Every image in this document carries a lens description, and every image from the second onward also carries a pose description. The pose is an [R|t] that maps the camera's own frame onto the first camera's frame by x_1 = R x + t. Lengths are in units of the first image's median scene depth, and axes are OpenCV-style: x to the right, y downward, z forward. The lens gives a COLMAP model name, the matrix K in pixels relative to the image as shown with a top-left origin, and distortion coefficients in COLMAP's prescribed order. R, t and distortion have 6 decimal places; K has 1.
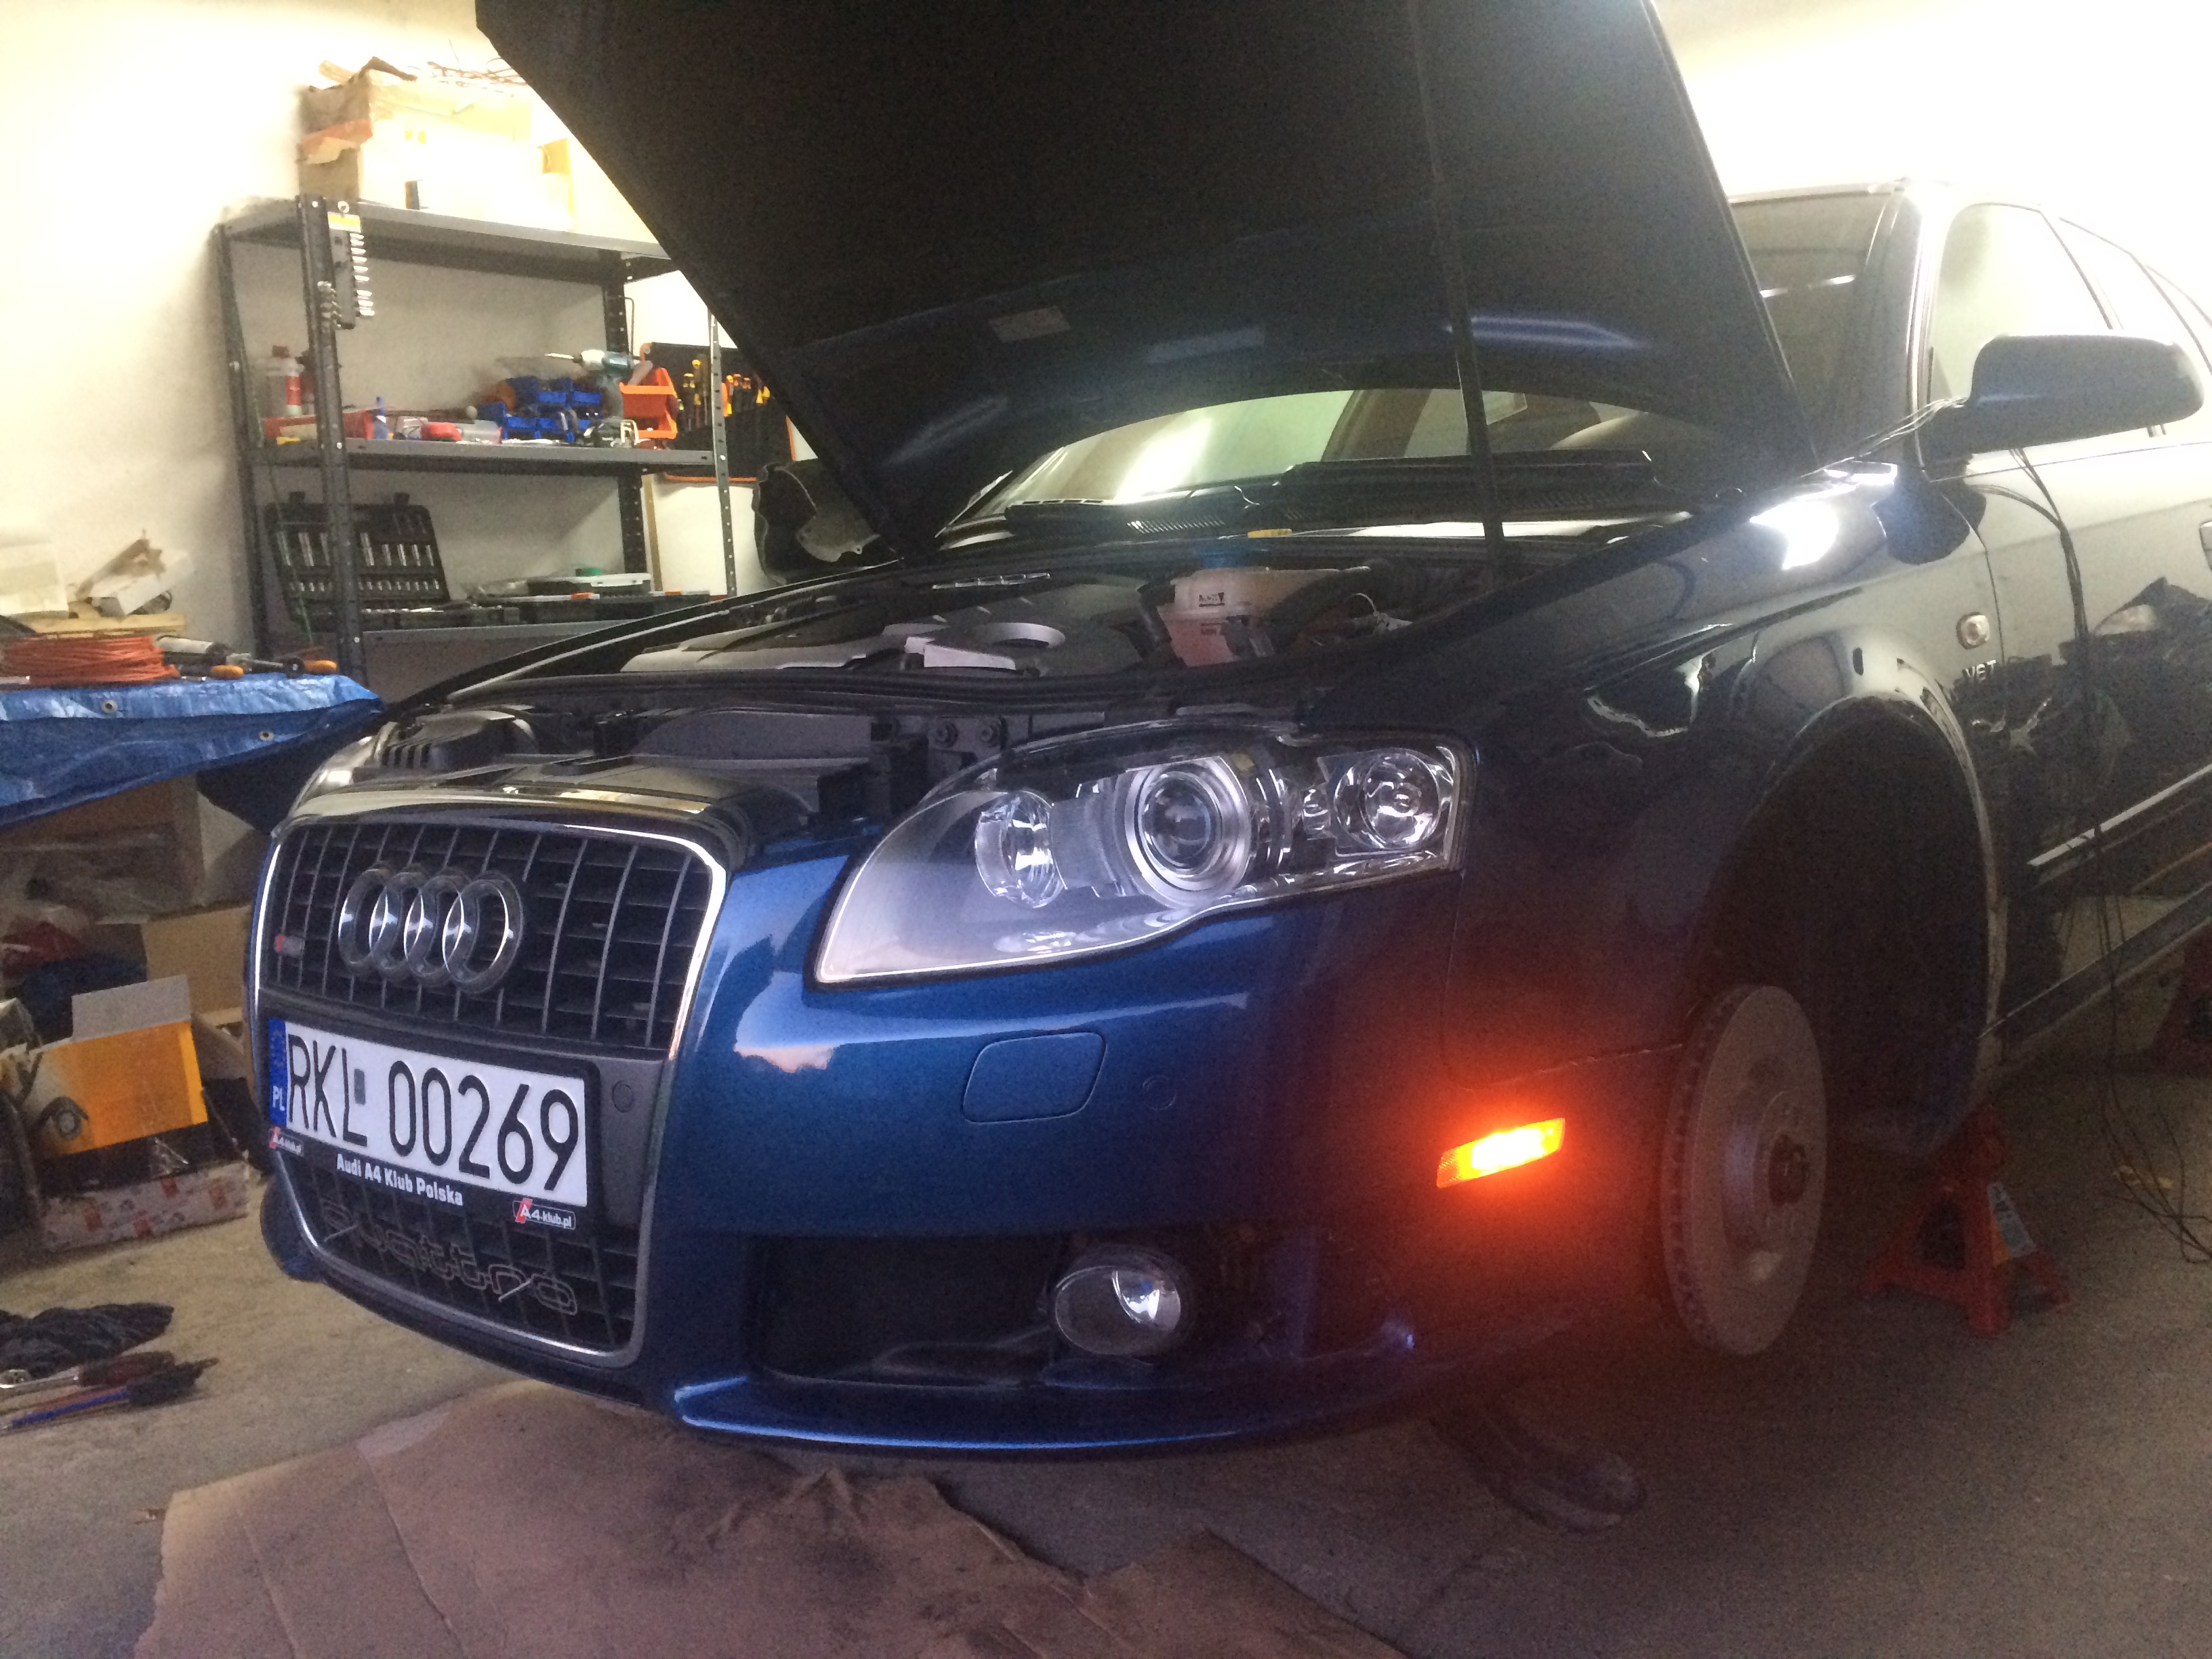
lens RADIAL K [[1852.2, 0, 1077.0], [0, 1852.2, 820.6], [0, 0, 1]] dist [0.058005, -0.062195]
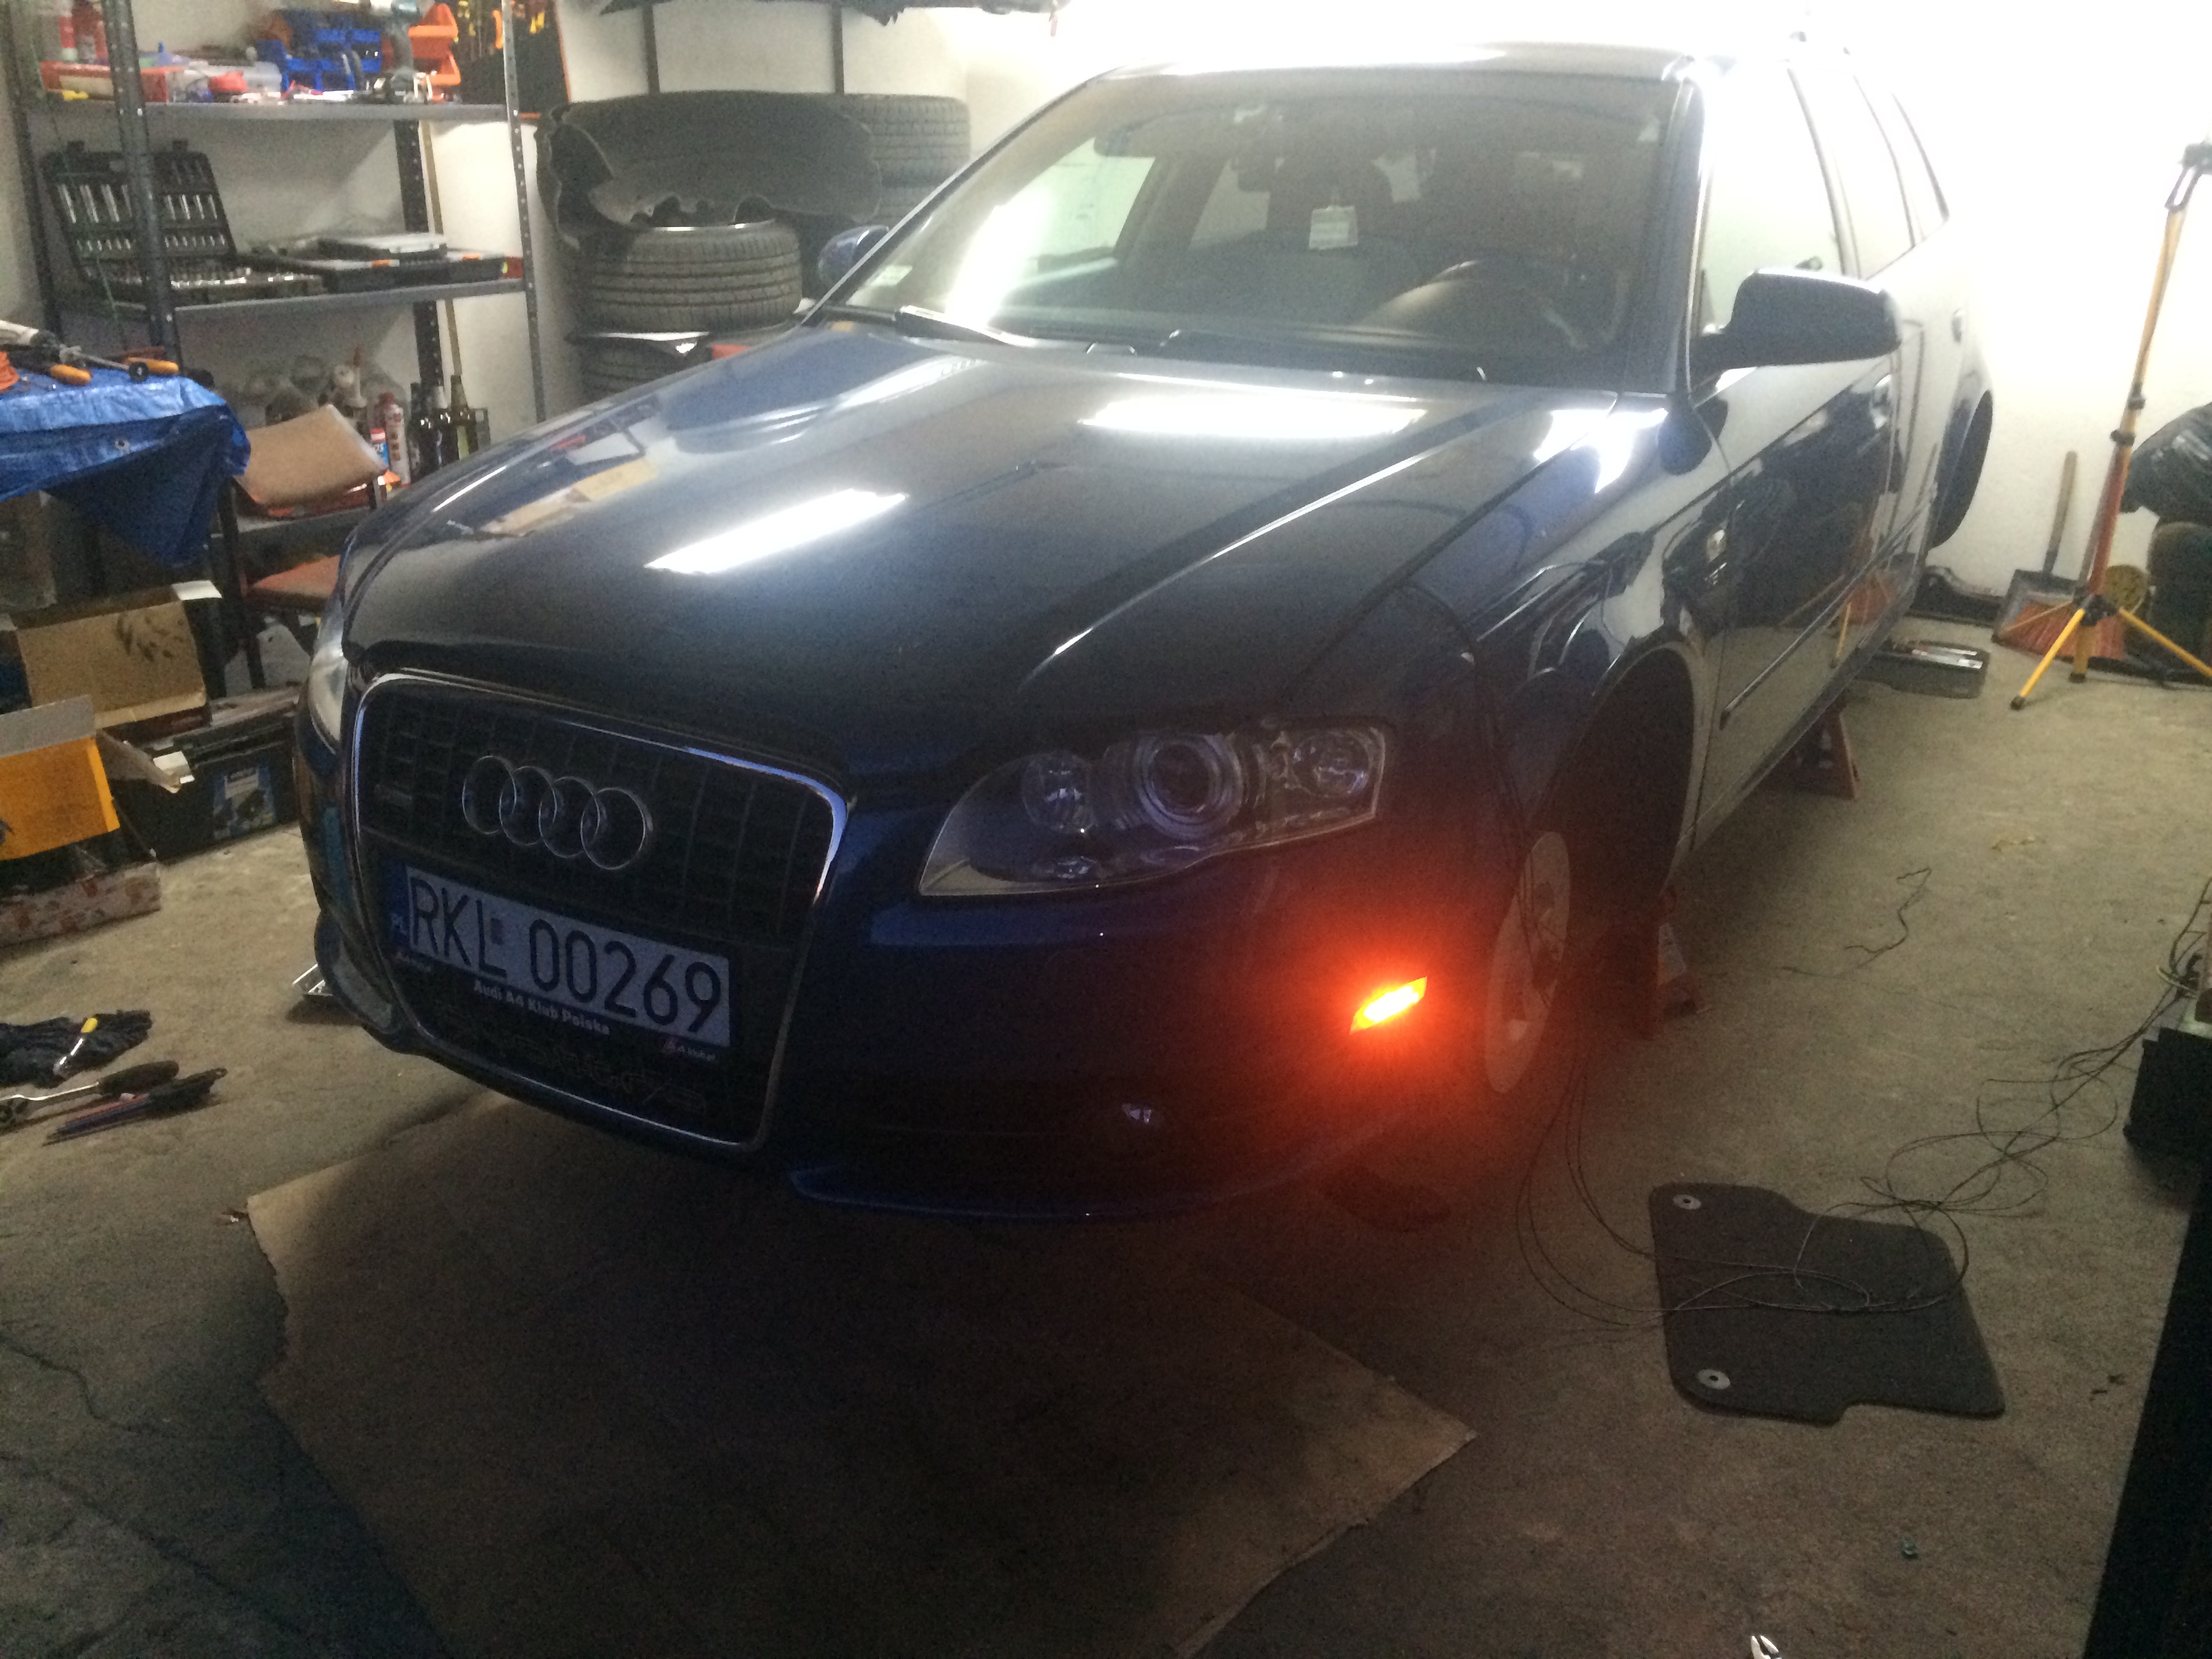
lens RADIAL K [[1852.2, 0, 1077.0], [0, 1852.2, 820.6], [0, 0, 1]] dist [0.058005, -0.062195]
pose [[0.983980, 0.005089, 0.178209, -0.147587], [-0.047762, 0.970578, 0.236004, -0.161137], [-0.171764, -0.240735, 0.955272, -0.162127]]
